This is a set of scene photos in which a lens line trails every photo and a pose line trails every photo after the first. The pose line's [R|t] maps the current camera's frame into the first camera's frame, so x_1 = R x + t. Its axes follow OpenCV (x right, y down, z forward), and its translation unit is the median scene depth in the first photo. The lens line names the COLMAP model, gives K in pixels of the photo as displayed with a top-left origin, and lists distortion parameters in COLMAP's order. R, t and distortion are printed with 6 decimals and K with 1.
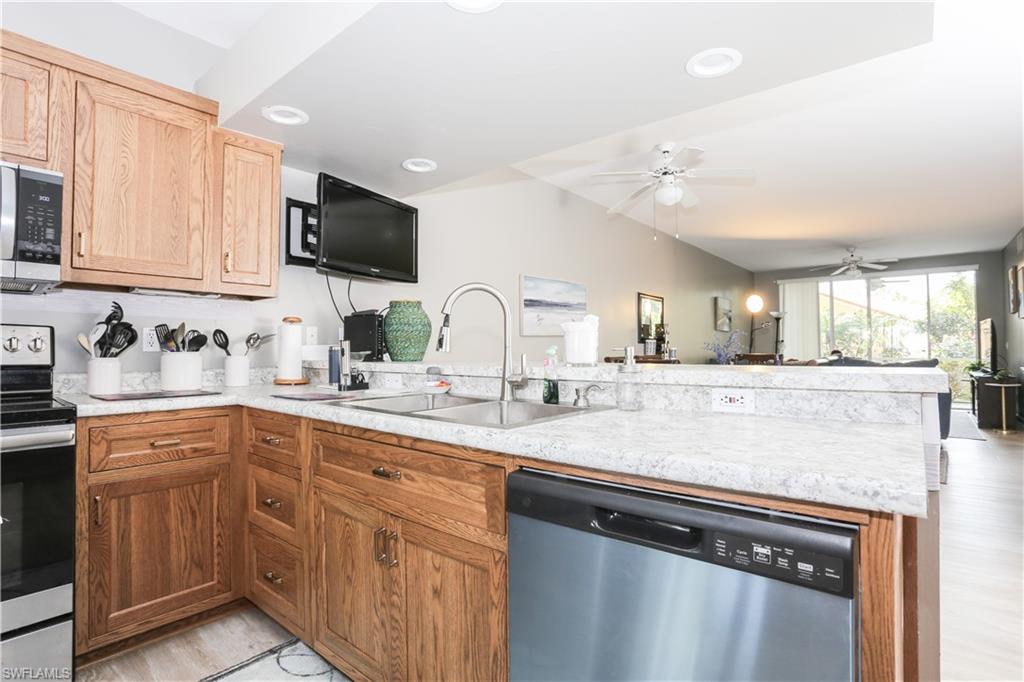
lens RADIAL K [[506.0, 0, 514.1], [0, 506.0, 337.1], [0, 0, 1]] dist [-0.070651, 0.028750]
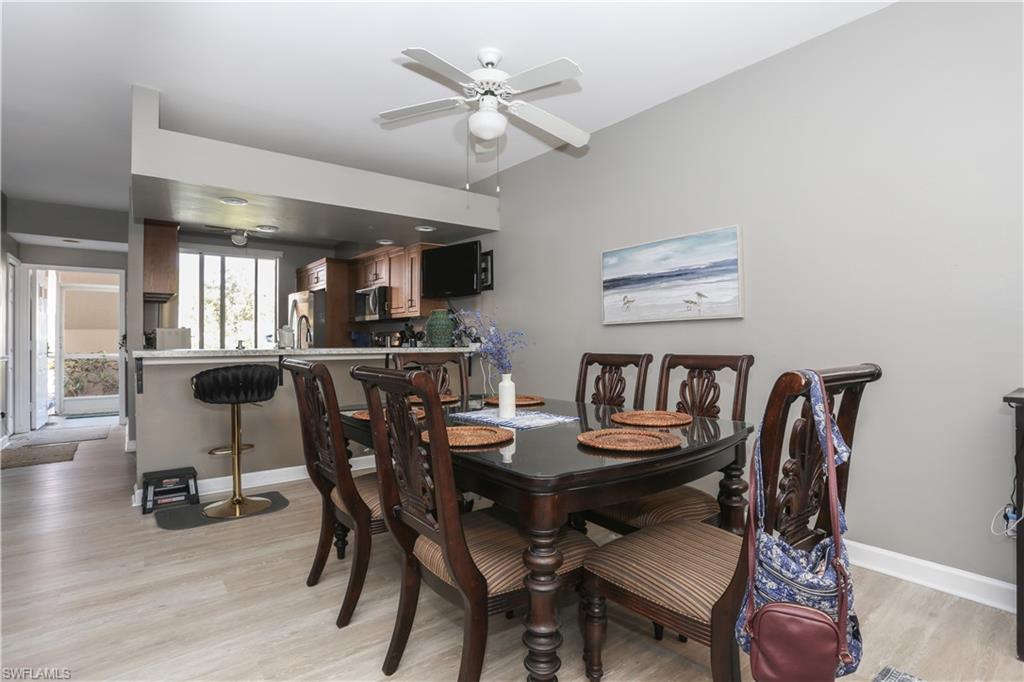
lens RADIAL K [[505.7, 0, 508.2], [0, 505.7, 339.1], [0, 0, 1]] dist [-0.074710, 0.026977]
pose [[-0.232175, 0.002101, -0.972672, 0.826569], [0.021916, 0.999755, -0.003072, 0.016898], [0.972427, -0.022030, -0.232164, 1.018933]]
